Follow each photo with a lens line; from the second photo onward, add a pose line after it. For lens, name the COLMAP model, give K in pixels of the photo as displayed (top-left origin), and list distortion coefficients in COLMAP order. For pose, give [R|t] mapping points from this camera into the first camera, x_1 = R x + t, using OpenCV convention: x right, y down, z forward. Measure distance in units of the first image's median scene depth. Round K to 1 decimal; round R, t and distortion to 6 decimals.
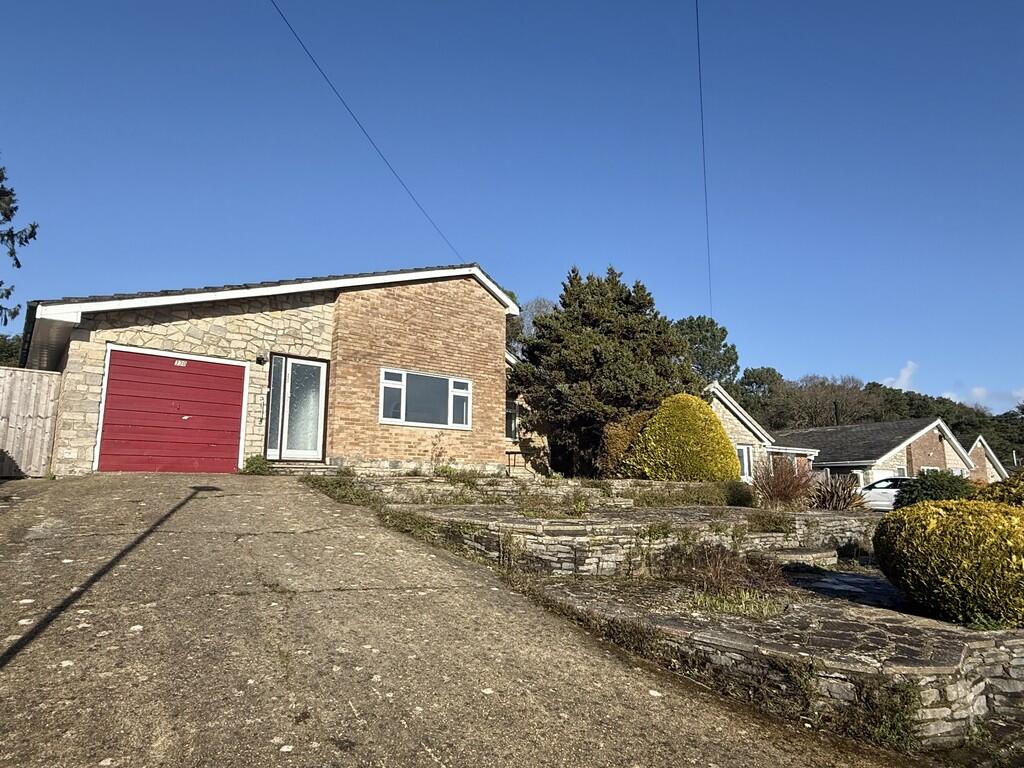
lens RADIAL K [[593.9, 0, 511.2], [0, 593.9, 382.0], [0, 0, 1]] dist [-0.001709, -0.000061]
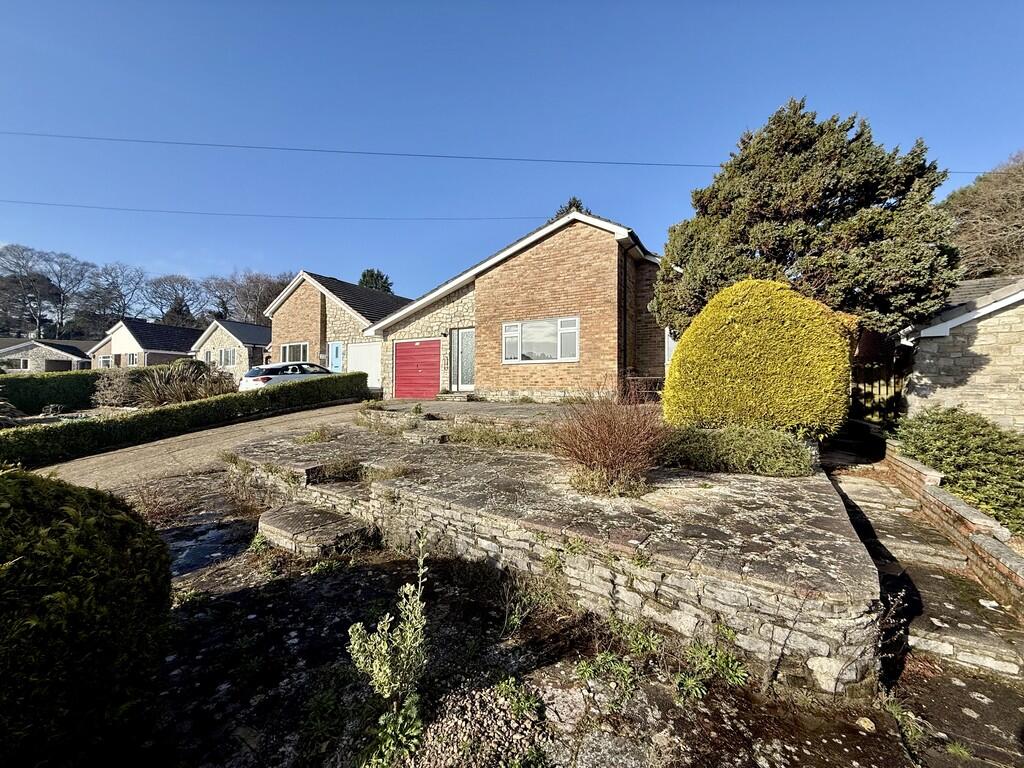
lens RADIAL K [[412.2, 0, 511.9], [0, 412.2, 390.4], [0, 0, 1]] dist [0.001014, -0.000021]
pose [[0.325425, -0.018600, -0.945385, 0.706389], [0.142435, 0.989363, 0.029564, 0.105789], [0.934779, -0.144277, 0.324612, 0.698189]]
